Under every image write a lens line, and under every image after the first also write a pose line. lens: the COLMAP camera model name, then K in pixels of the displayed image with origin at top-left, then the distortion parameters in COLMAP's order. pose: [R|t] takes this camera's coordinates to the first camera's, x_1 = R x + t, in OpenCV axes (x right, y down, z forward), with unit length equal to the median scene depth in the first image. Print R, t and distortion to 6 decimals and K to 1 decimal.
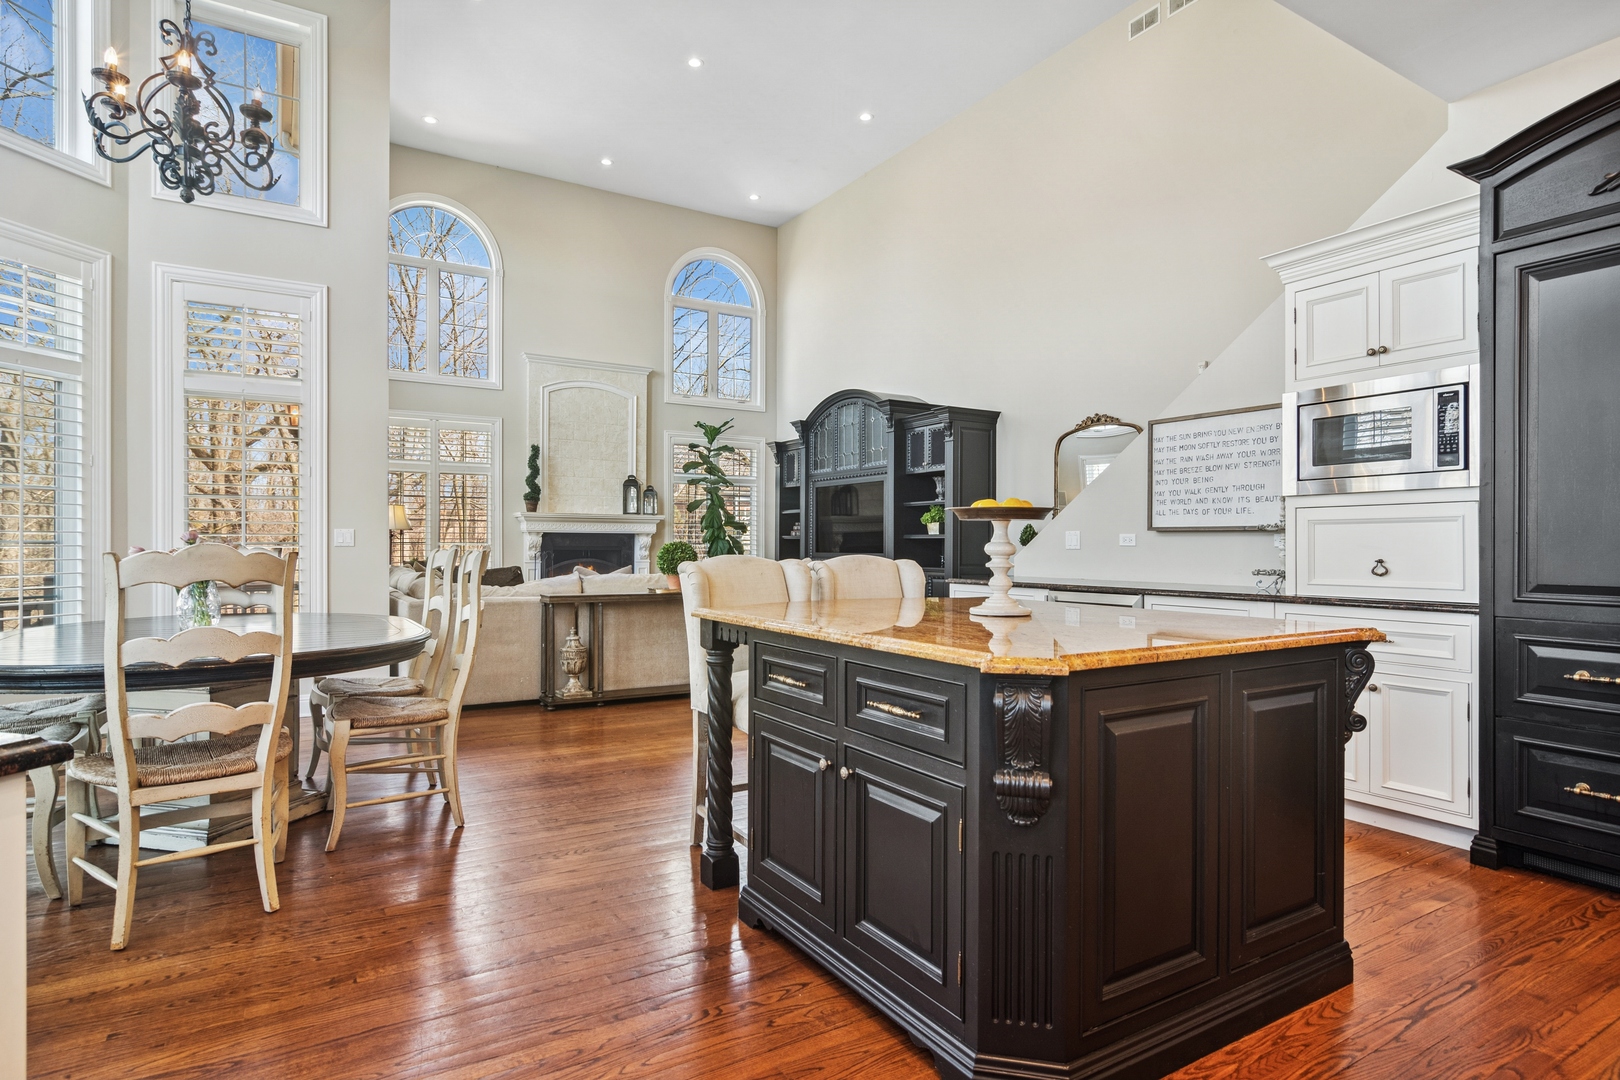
lens RADIAL K [[874.7, 0, 814.1], [0, 874.7, 542.0], [0, 0, 1]] dist [-0.002188, 0.003856]
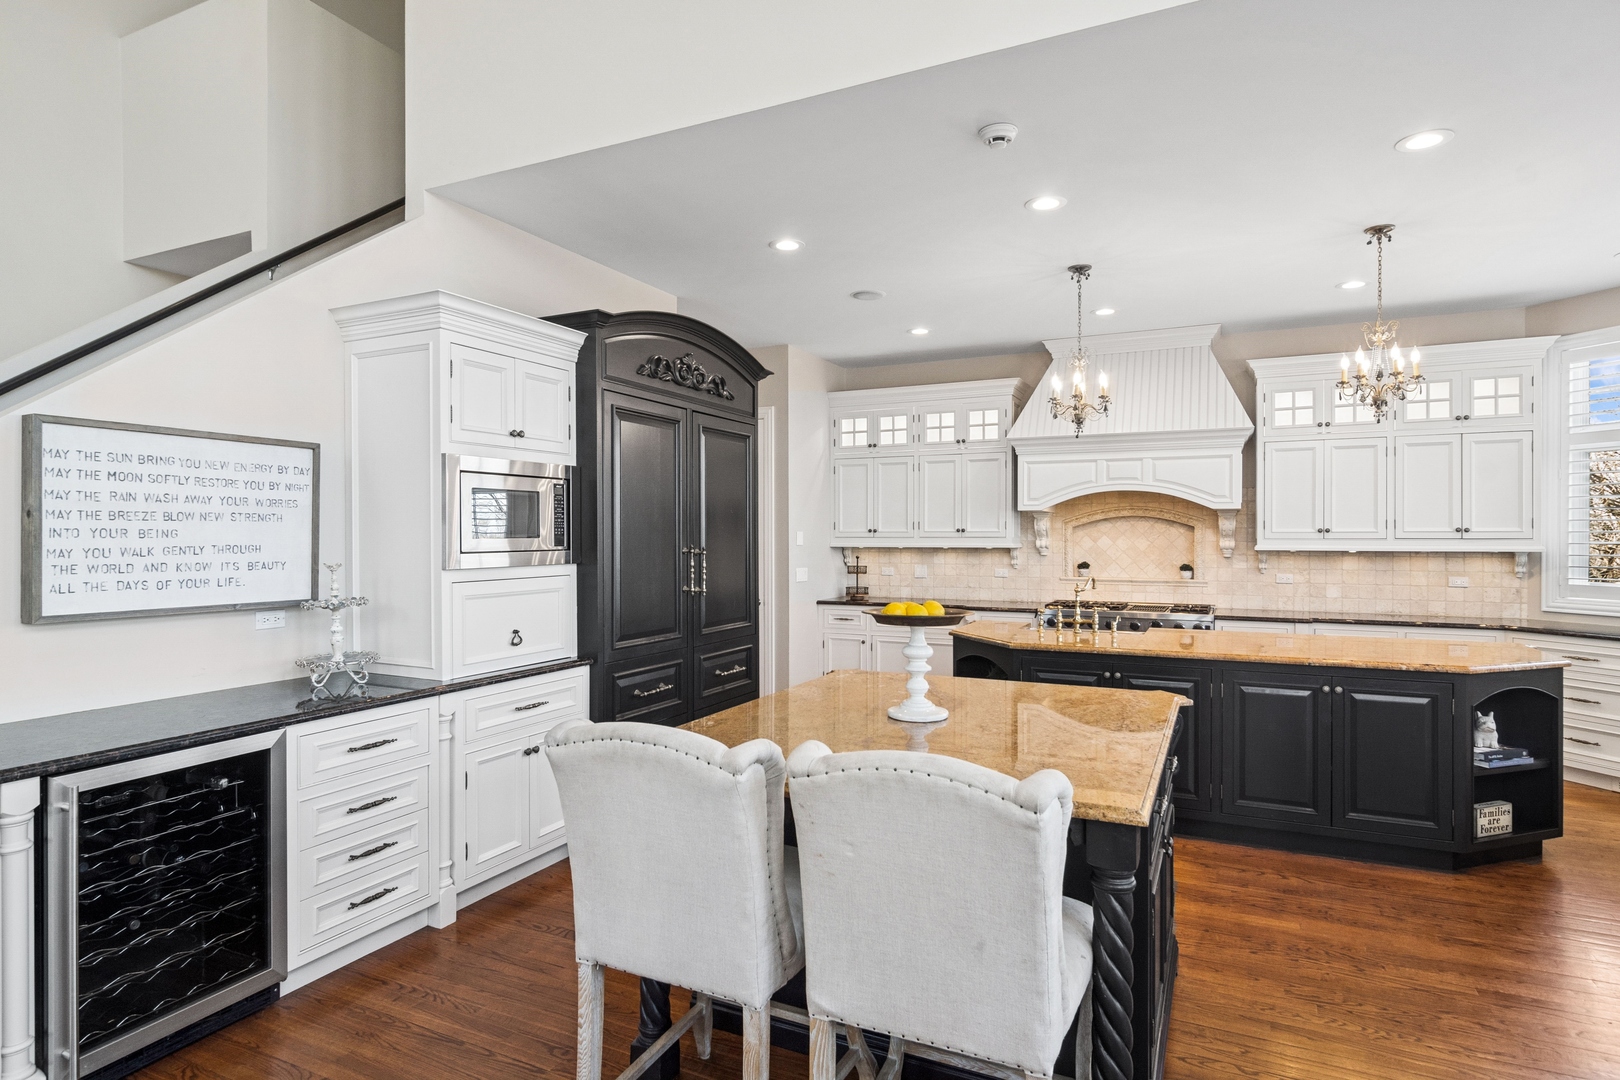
lens RADIAL K [[874.7, 0, 800.1], [0, 874.7, 540.4], [0, 0, 1]] dist [-0.002188, 0.003856]
pose [[-0.544565, -0.010395, 0.838654, -0.311429], [-0.006826, 0.999945, 0.007962, -0.071749], [-0.838691, -0.001389, -0.544606, 0.923184]]
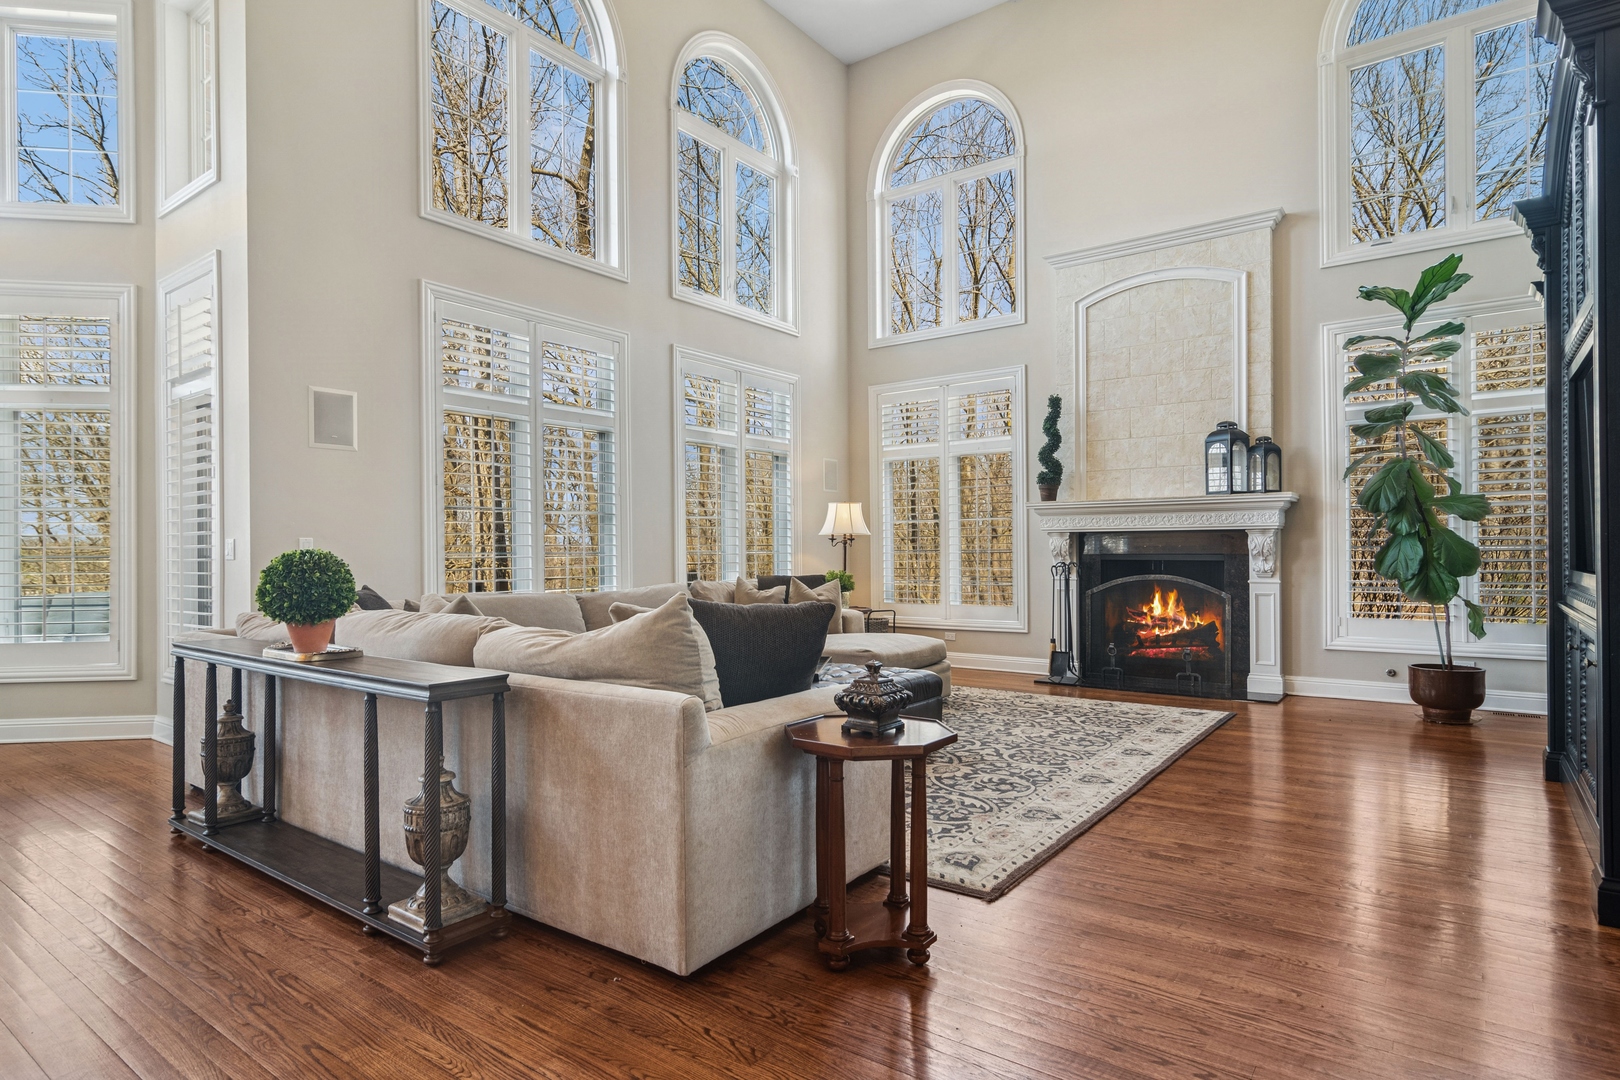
lens RADIAL K [[874.7, 0, 806.3], [0, 874.7, 555.8], [0, 0, 1]] dist [-0.002188, 0.003856]
pose [[0.373259, -0.004506, -0.927716, 0.496367], [0.013338, 0.999911, 0.000510, 0.007571], [0.927631, -0.012565, 0.373286, 1.408598]]
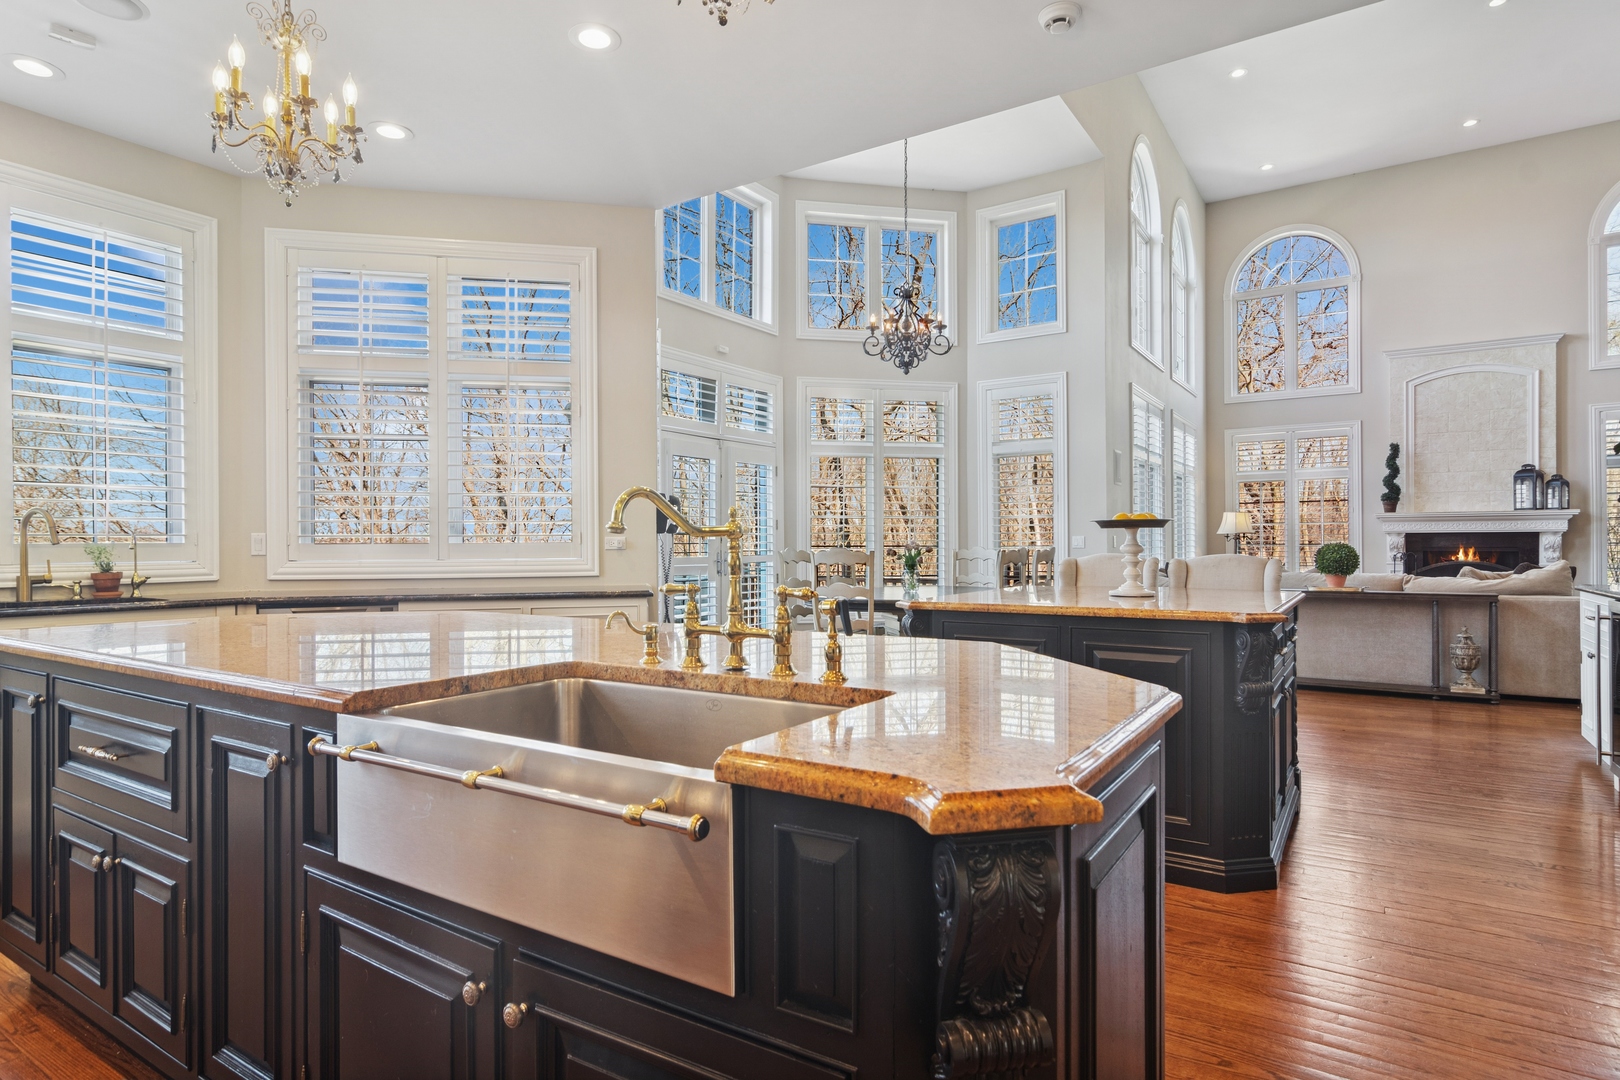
lens RADIAL K [[874.7, 0, 802.7], [0, 874.7, 543.6], [0, 0, 1]] dist [-0.002188, 0.003856]
pose [[0.418049, -0.009192, -0.908378, 0.696245], [0.009195, 0.999940, -0.005887, 0.000801], [0.908378, -0.005891, 0.418108, -0.024699]]
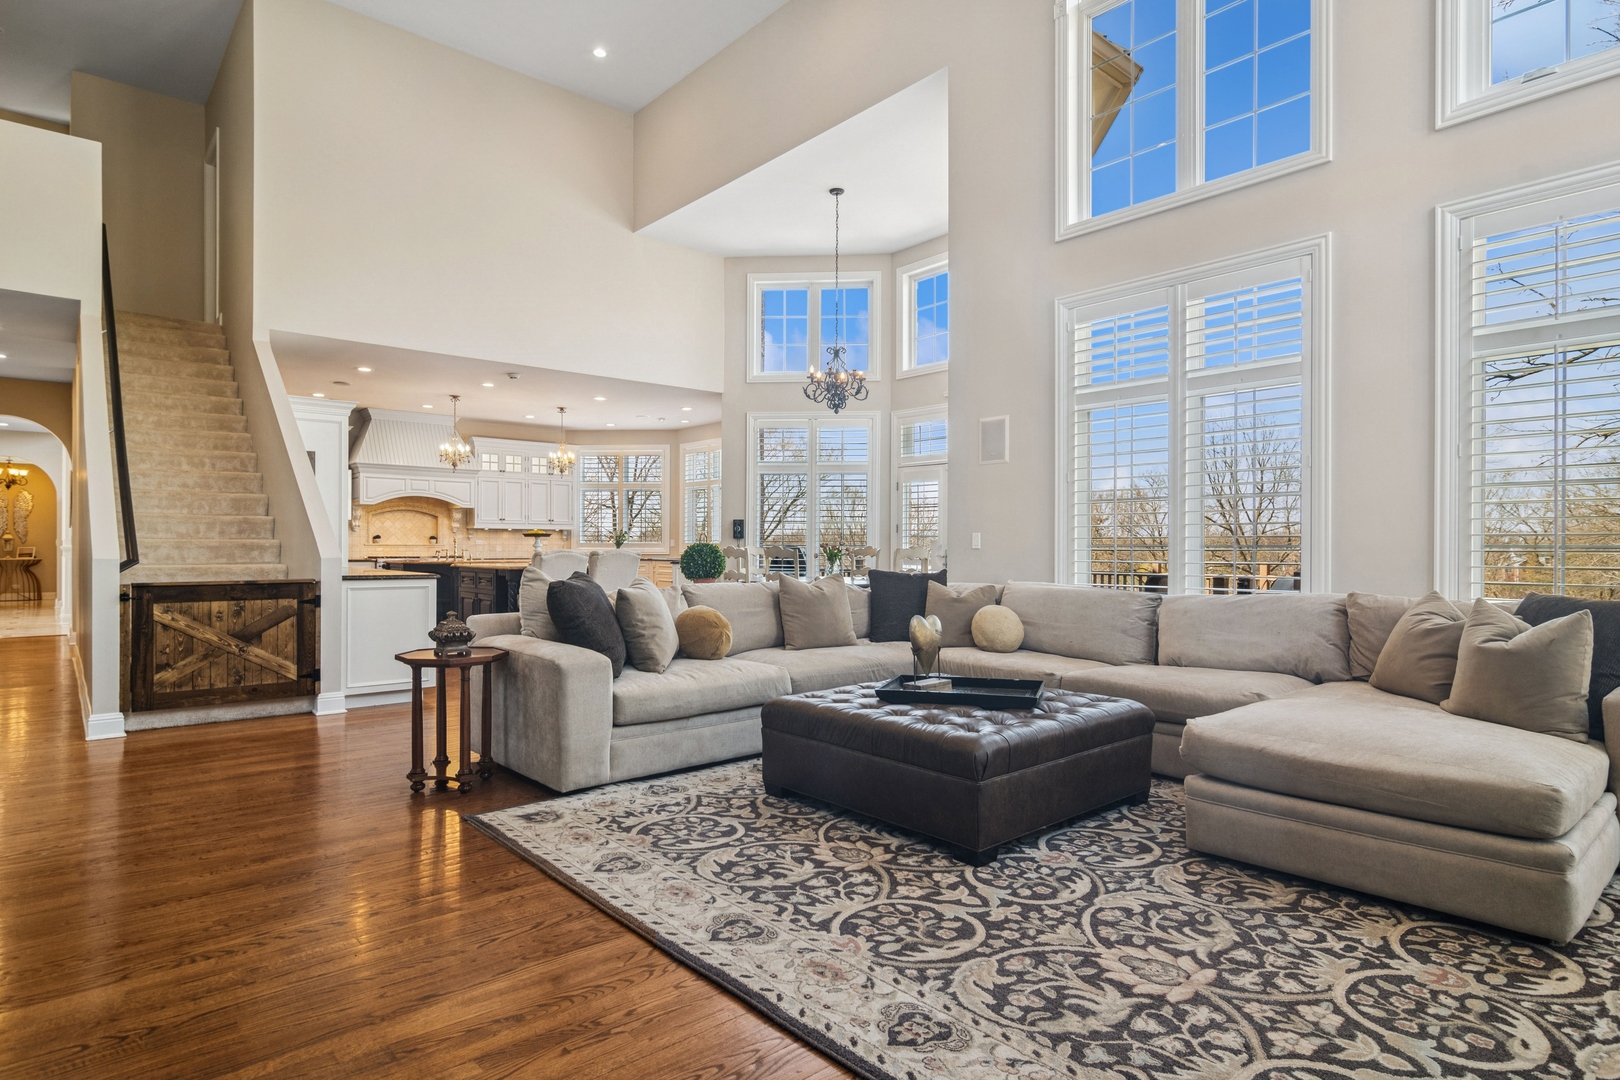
lens RADIAL K [[874.7, 0, 807.8], [0, 874.7, 546.1], [0, 0, 1]] dist [-0.002188, 0.003856]
pose [[-0.985689, -0.007275, -0.168418, -0.148175], [-0.006905, 0.999972, -0.002782, 0.005450], [0.168433, -0.001579, -0.985712, 2.506191]]
